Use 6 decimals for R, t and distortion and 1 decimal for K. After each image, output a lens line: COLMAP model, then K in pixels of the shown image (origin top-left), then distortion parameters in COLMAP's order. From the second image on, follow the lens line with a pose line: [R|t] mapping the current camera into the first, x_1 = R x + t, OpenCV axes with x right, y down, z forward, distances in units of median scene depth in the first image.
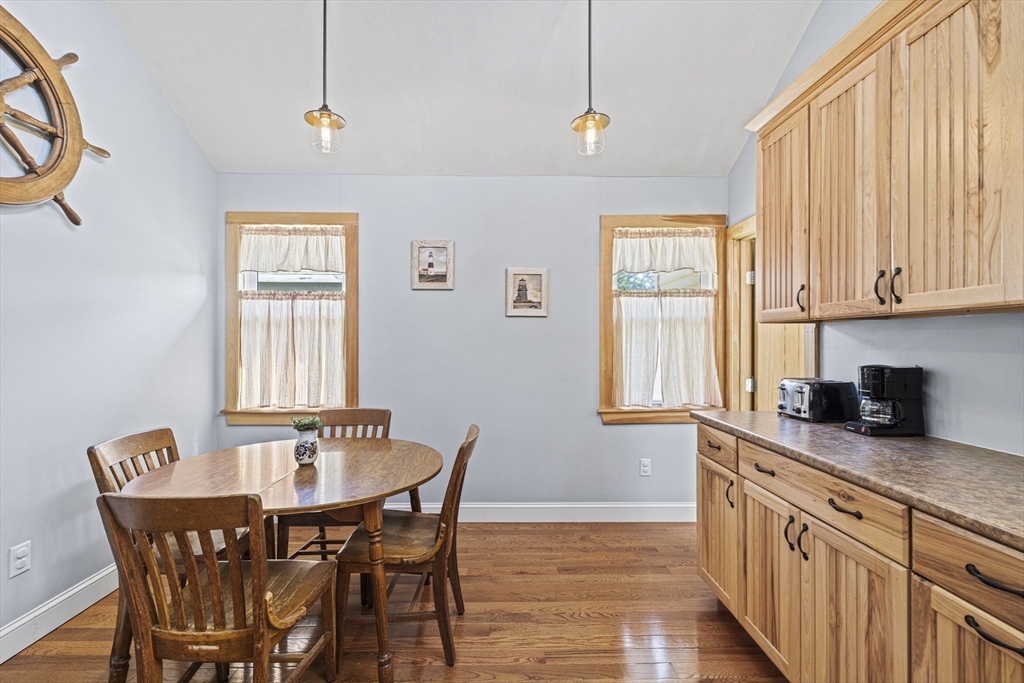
lens RADIAL K [[436.7, 0, 512.0], [0, 436.7, 341.5], [0, 0, 1]] dist [0.002025, 0.000369]
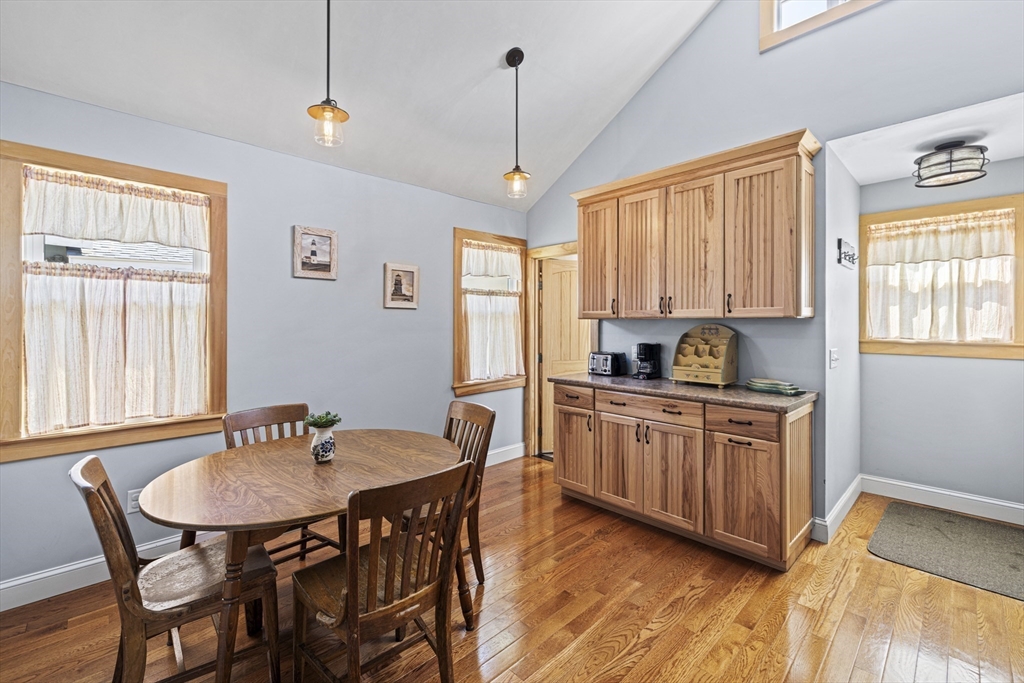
lens RADIAL K [[434.8, 0, 509.7], [0, 434.8, 323.9], [0, 0, 1]] dist [0.000913, 0.000324]
pose [[0.734174, -0.002087, 0.678959, -0.535349], [-0.000377, 0.999994, 0.003482, -0.022060], [-0.678962, -0.002812, 0.734168, -0.005209]]
